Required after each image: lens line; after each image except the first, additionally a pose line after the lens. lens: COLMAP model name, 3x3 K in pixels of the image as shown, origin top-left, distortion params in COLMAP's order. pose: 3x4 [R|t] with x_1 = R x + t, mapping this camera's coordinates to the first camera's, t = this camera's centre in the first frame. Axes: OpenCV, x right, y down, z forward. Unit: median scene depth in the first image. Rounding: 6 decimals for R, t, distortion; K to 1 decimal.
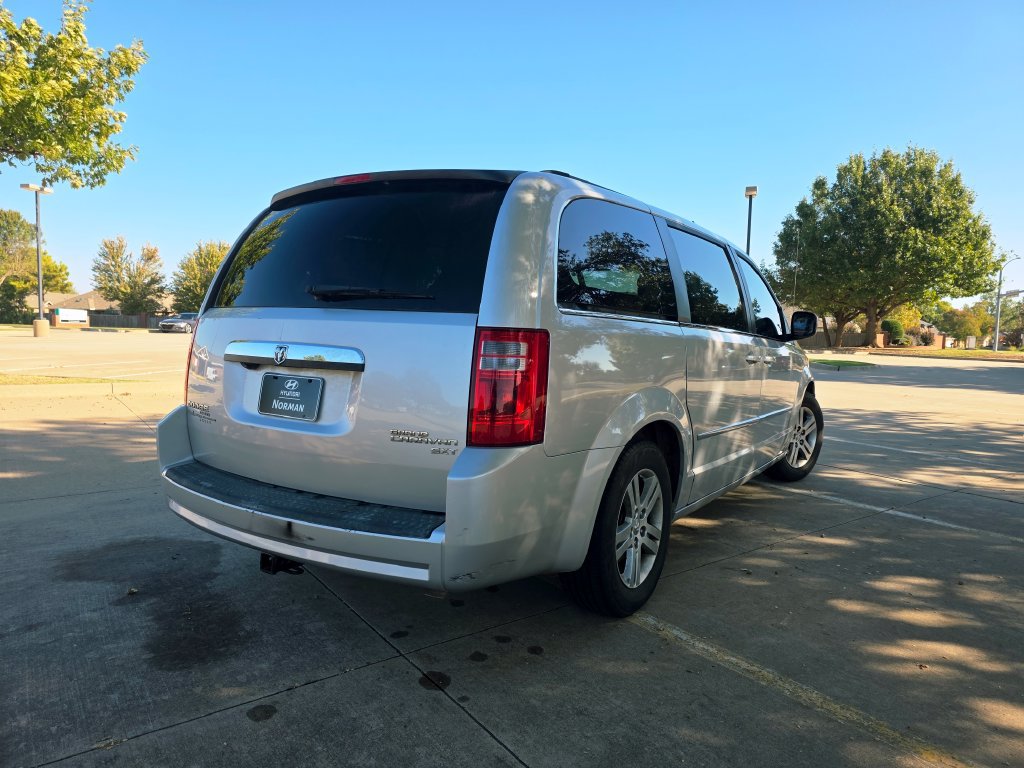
lens RADIAL K [[689.1, 0, 526.4], [0, 689.1, 379.8], [0, 0, 1]] dist [0.054421, -0.045119]
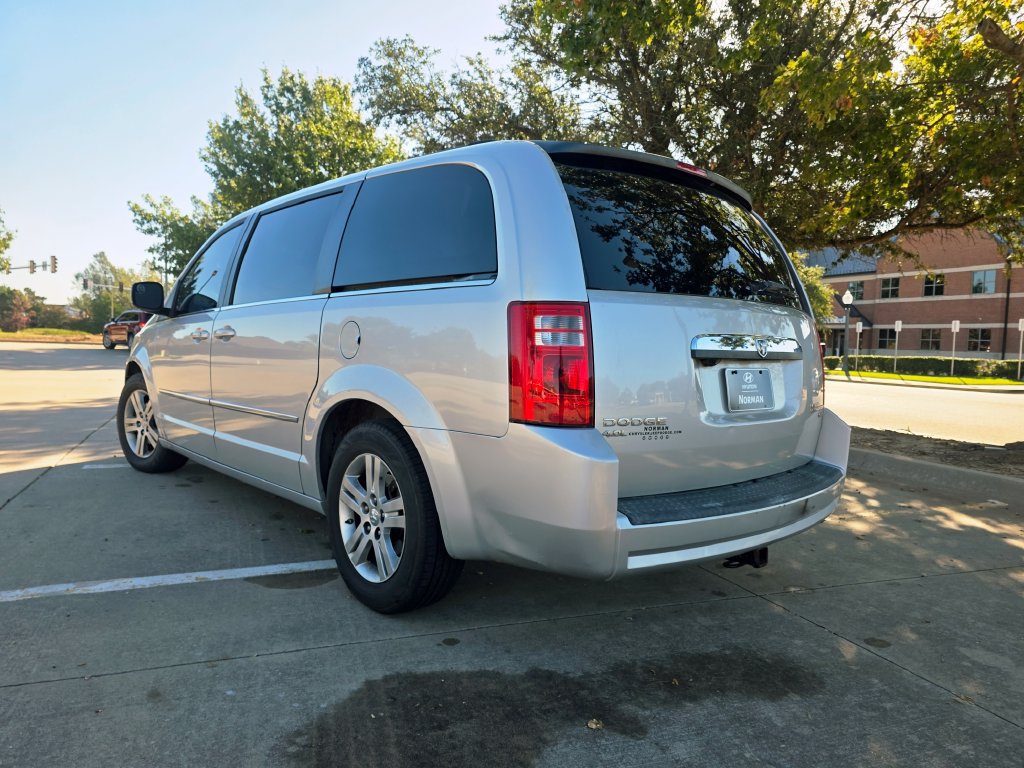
lens RADIAL K [[689.1, 0, 519.5], [0, 689.1, 381.2], [0, 0, 1]] dist [0.054421, -0.045119]
pose [[0.266455, -0.078090, 0.960679, -1.241005], [0.048002, 0.996551, 0.067692, -0.064271], [-0.962651, 0.028077, 0.269285, 0.933385]]
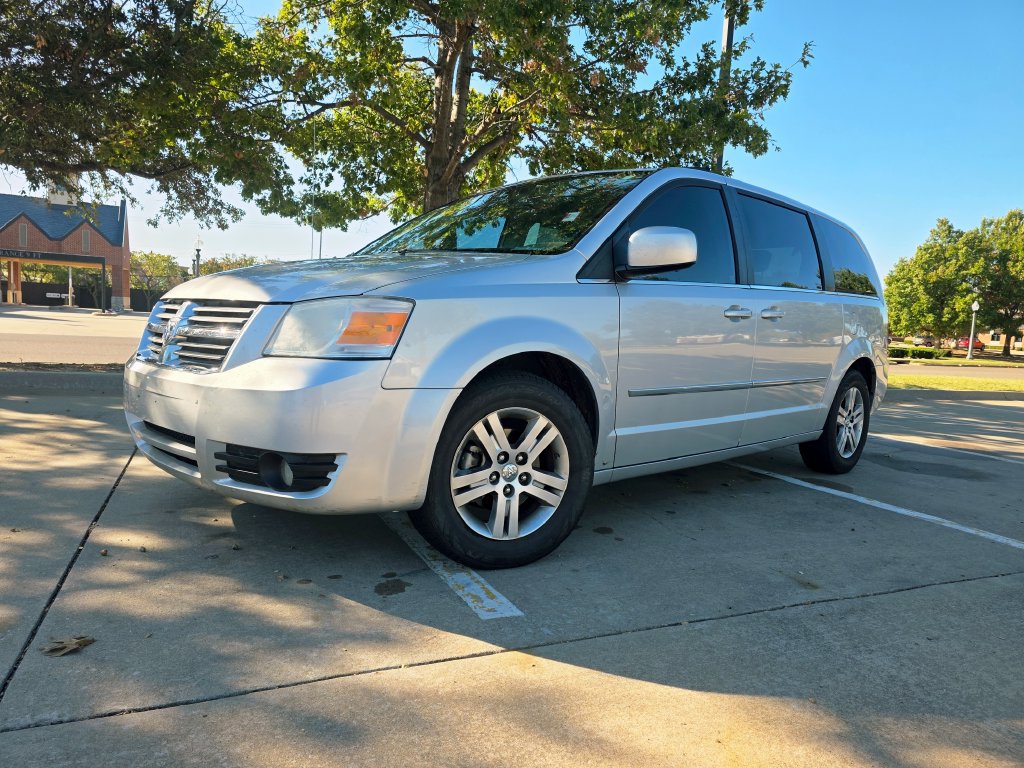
lens RADIAL K [[689.1, 0, 502.9], [0, 689.1, 378.6], [0, 0, 1]] dist [0.054421, -0.045119]
pose [[-0.969643, -0.099873, 0.223201, 0.041710], [-0.065320, 0.985410, 0.157164, -0.139546], [-0.235641, 0.137814, -0.962019, 3.188286]]
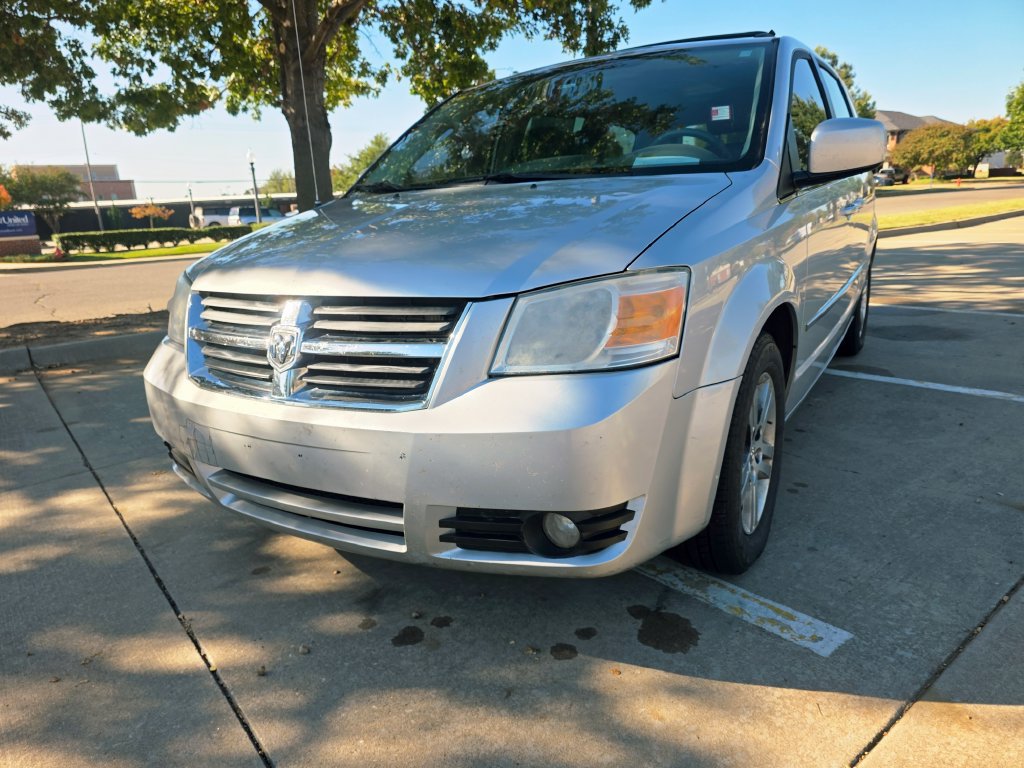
lens RADIAL K [[689.1, 0, 499.9], [0, 689.1, 397.5], [0, 0, 1]] dist [0.054421, -0.045119]
pose [[-0.999475, 0.027299, -0.017471, 0.489449], [0.019765, 0.940583, 0.338987, -0.193124], [0.025687, 0.338464, -0.940629, 3.006858]]
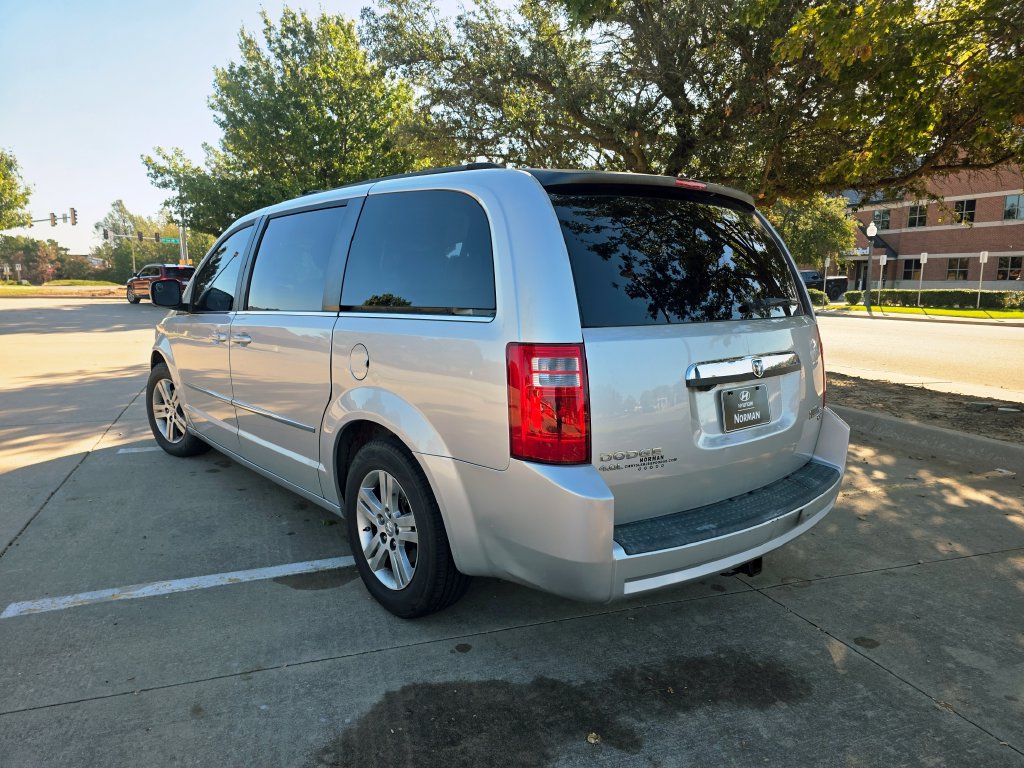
lens RADIAL K [[689.1, 0, 512.7], [0, 689.1, 379.2], [0, 0, 1]] dist [0.054421, -0.045119]
pose [[0.298624, -0.167497, 0.939558, -1.255741], [0.074752, 0.985559, 0.151939, -0.178600], [-0.951439, 0.024861, 0.306832, 0.899300]]
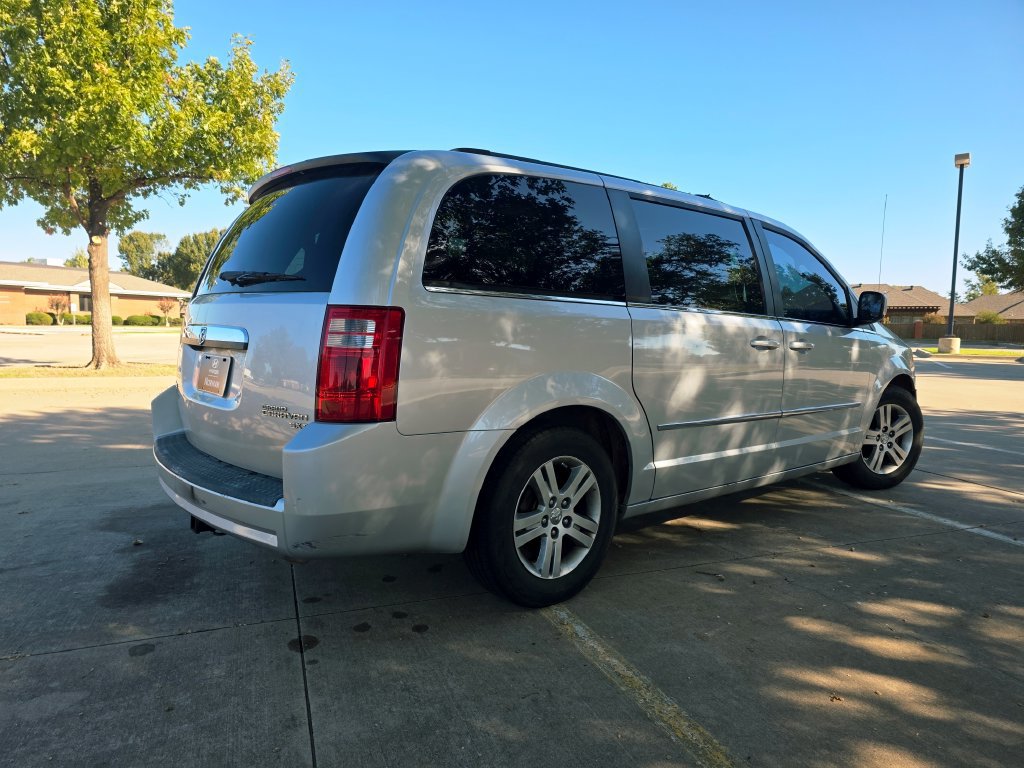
lens RADIAL K [[689.1, 0, 501.8], [0, 689.1, 390.9], [0, 0, 1]] dist [0.054421, -0.045119]
pose [[0.956822, 0.015181, -0.290279, 0.371954], [-0.009991, 0.999763, 0.019352, 0.021785], [0.290504, -0.015617, 0.956746, 0.068370]]
